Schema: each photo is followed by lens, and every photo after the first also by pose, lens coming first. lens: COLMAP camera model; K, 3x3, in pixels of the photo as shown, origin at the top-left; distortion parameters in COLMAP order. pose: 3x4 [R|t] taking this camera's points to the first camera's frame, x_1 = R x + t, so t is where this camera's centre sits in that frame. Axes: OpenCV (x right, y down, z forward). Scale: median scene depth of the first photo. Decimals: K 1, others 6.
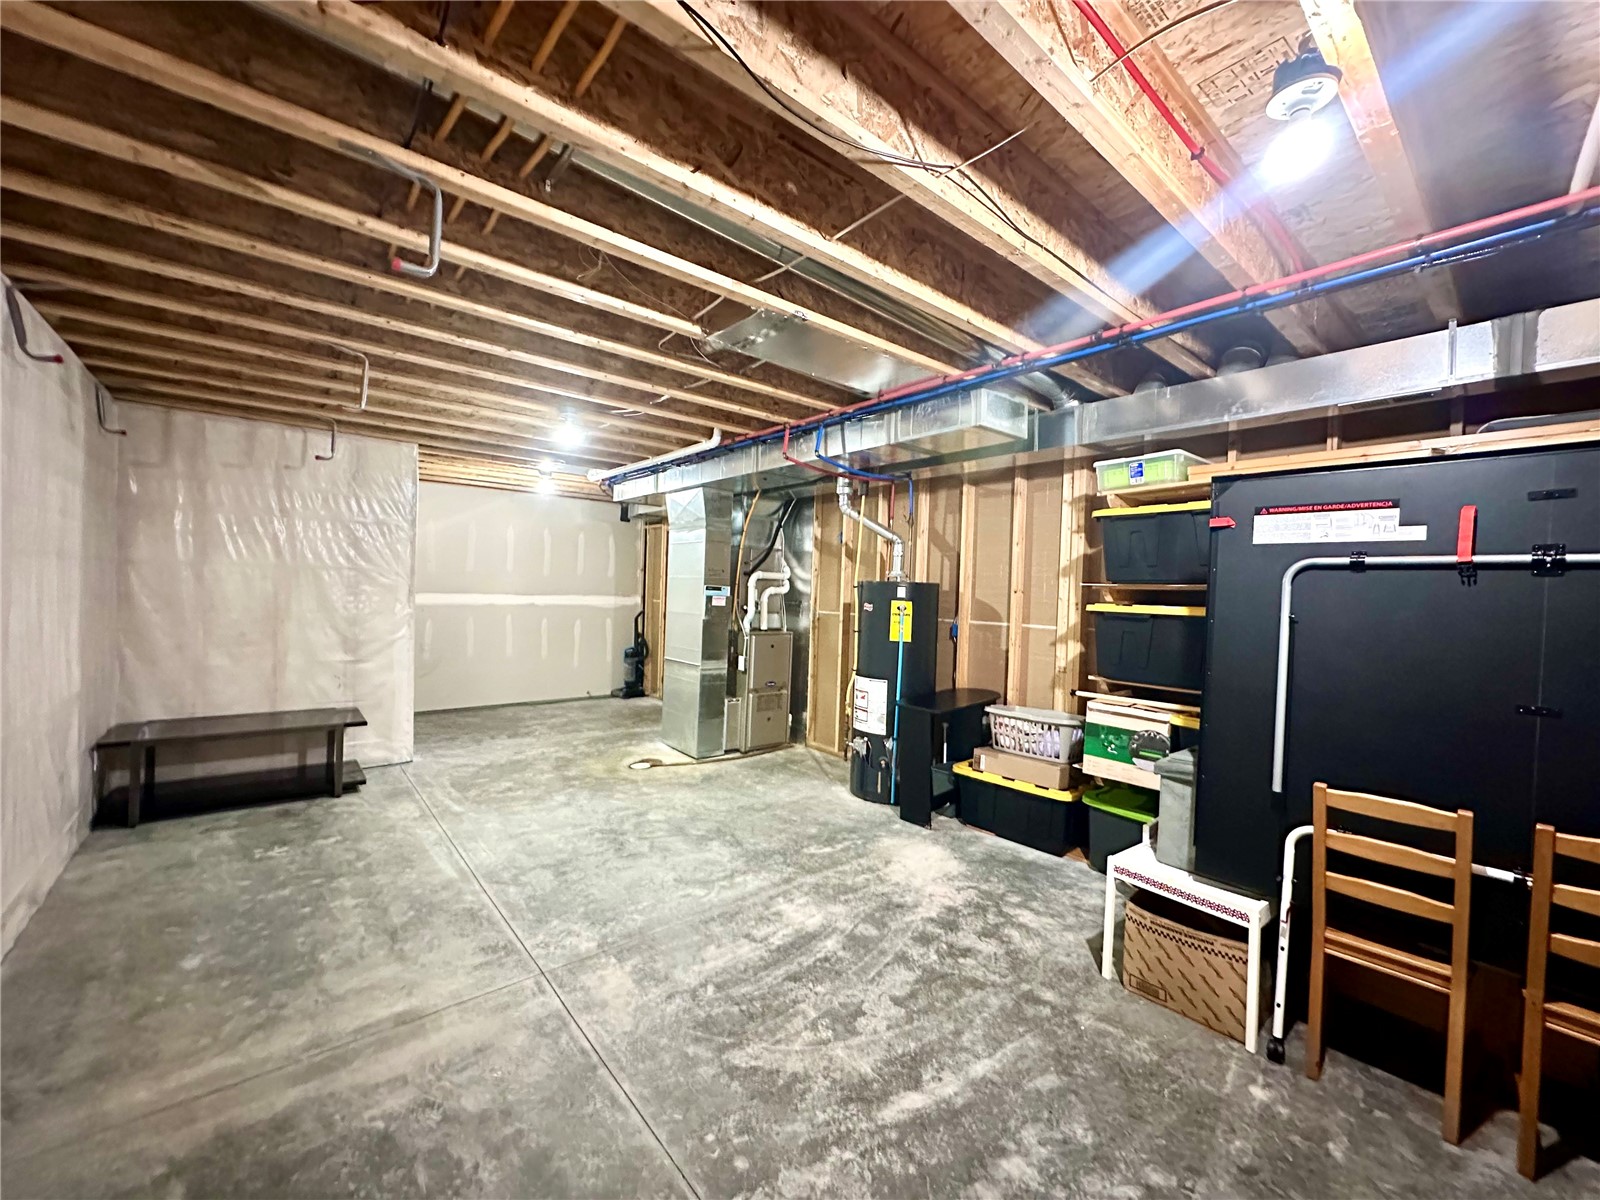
lens RADIAL K [[639.0, 0, 800.0], [0, 639.0, 600.0], [0, 0, 1]] dist [0.000623, 0.000252]
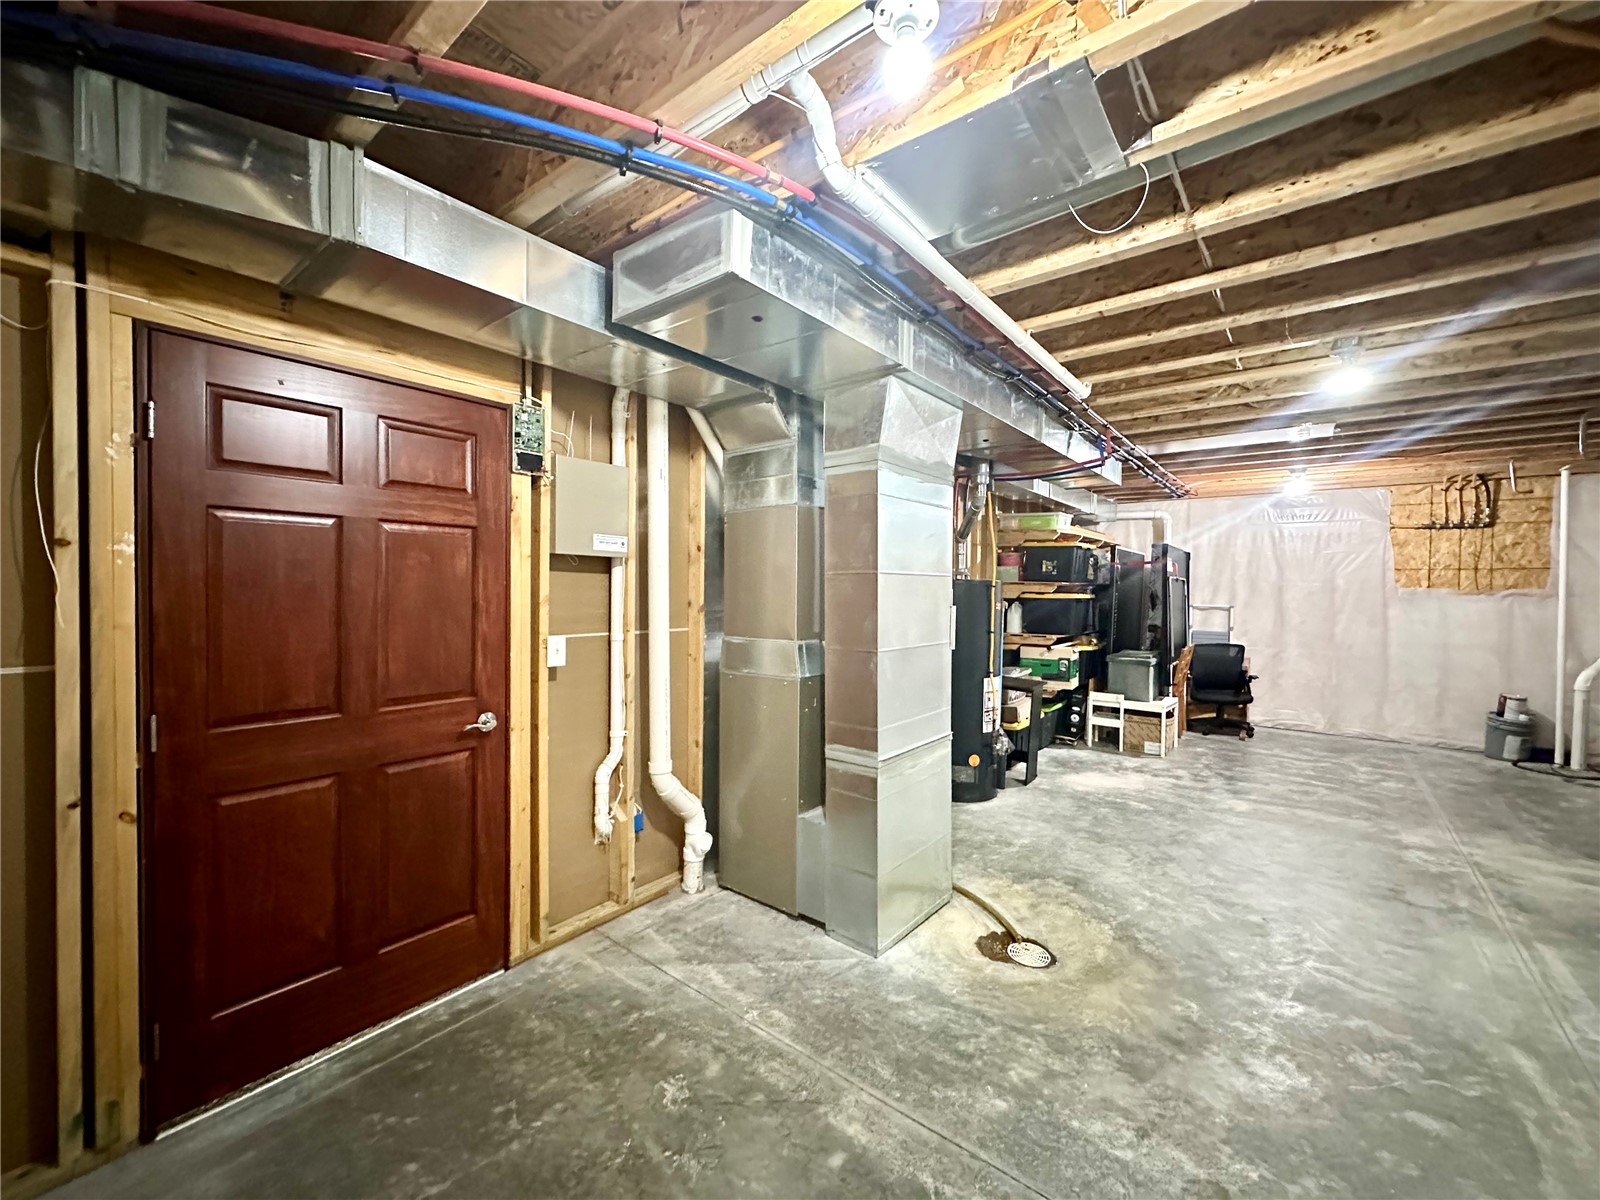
lens RADIAL K [[639.0, 0, 800.0], [0, 639.0, 600.0], [0, 0, 1]] dist [0.000623, 0.000252]
pose [[-0.200763, -0.049881, 0.978369, -0.984367], [-0.001350, 0.998716, 0.050641, -0.060627], [-0.979639, 0.008846, -0.200573, 1.818514]]
